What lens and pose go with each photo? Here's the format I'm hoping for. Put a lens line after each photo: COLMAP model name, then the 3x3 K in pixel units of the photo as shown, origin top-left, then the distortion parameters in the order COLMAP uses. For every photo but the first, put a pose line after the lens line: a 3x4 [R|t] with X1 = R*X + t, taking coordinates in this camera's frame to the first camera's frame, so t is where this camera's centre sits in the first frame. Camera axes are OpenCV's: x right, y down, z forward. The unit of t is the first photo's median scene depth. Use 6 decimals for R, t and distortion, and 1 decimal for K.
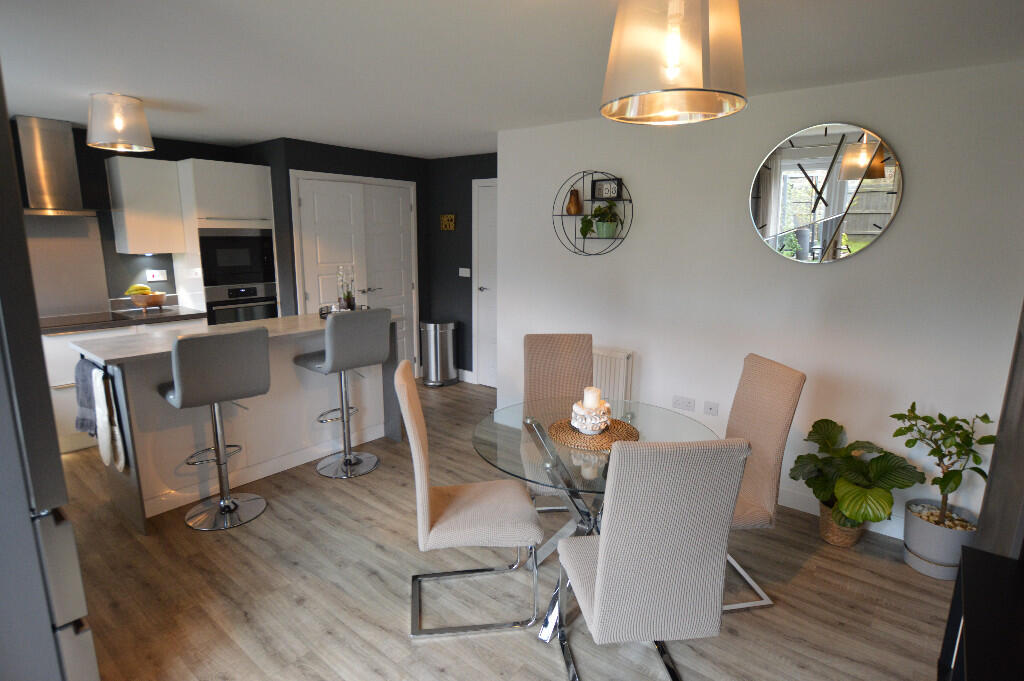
lens RADIAL K [[534.7, 0, 509.8], [0, 534.7, 339.3], [0, 0, 1]] dist [-0.022847, 0.003267]
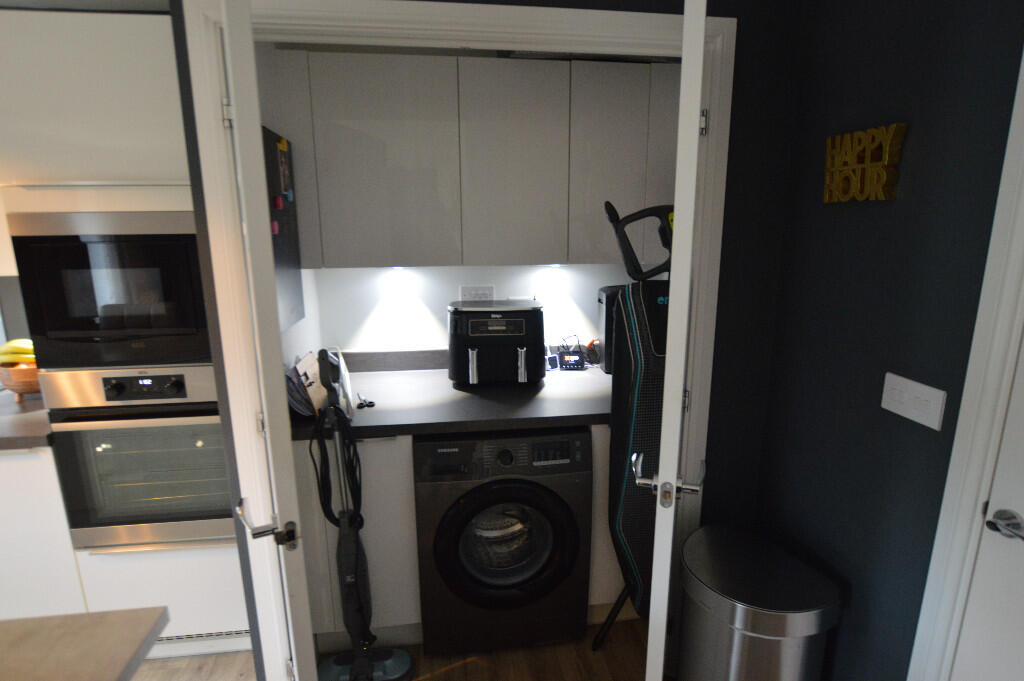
lens RADIAL K [[534.7, 0, 517.0], [0, 534.7, 334.7], [0, 0, 1]] dist [-0.022847, 0.003267]
pose [[0.736767, 0.127304, -0.664054, -0.065329], [-0.118929, 0.991203, 0.058069, -0.146087], [0.665605, 0.036192, 0.745426, 0.747228]]
